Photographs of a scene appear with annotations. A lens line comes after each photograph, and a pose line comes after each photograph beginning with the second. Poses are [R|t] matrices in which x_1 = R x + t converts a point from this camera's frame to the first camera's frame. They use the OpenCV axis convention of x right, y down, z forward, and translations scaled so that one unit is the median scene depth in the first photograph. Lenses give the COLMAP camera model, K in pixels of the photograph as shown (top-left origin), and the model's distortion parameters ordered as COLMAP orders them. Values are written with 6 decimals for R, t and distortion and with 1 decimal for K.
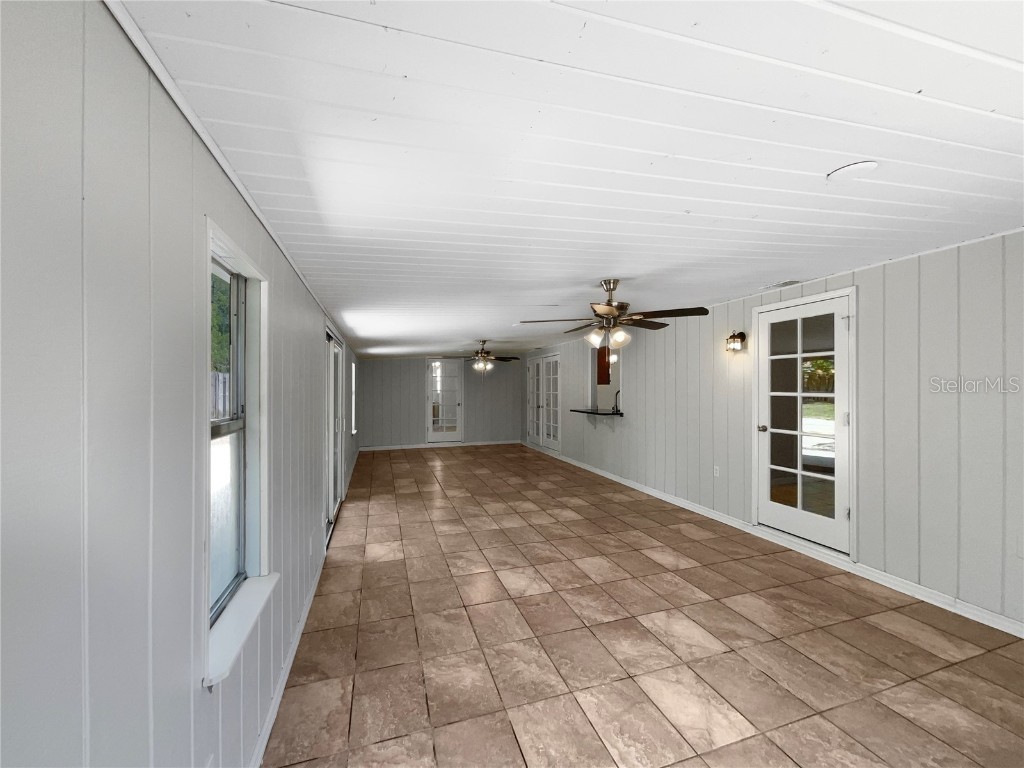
lens RADIAL K [[415.5, 0, 512.0], [0, 415.5, 384.0], [0, 0, 1]] dist [-0.001631, -0.000124]
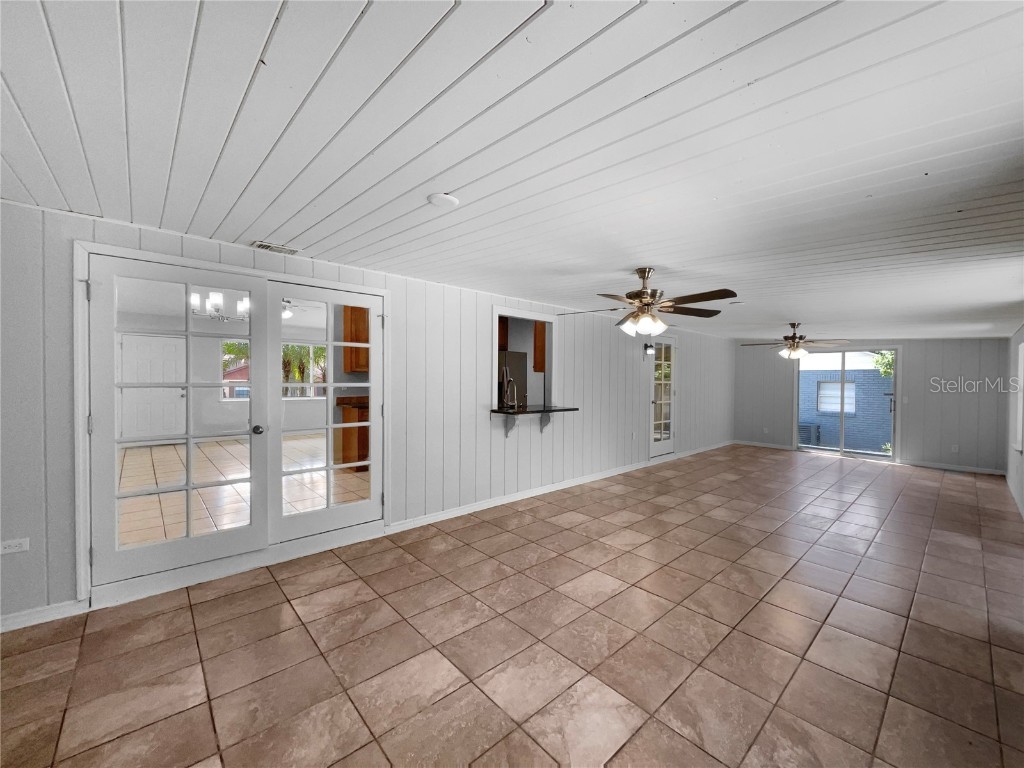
lens RADIAL K [[415.5, 0, 512.0], [0, 415.5, 384.0], [0, 0, 1]] dist [-0.001631, -0.000124]
pose [[-0.418164, -0.014660, 0.908253, -0.573263], [-0.022046, 0.999739, 0.005986, 0.027913], [-0.908104, -0.017520, -0.418378, 1.795501]]
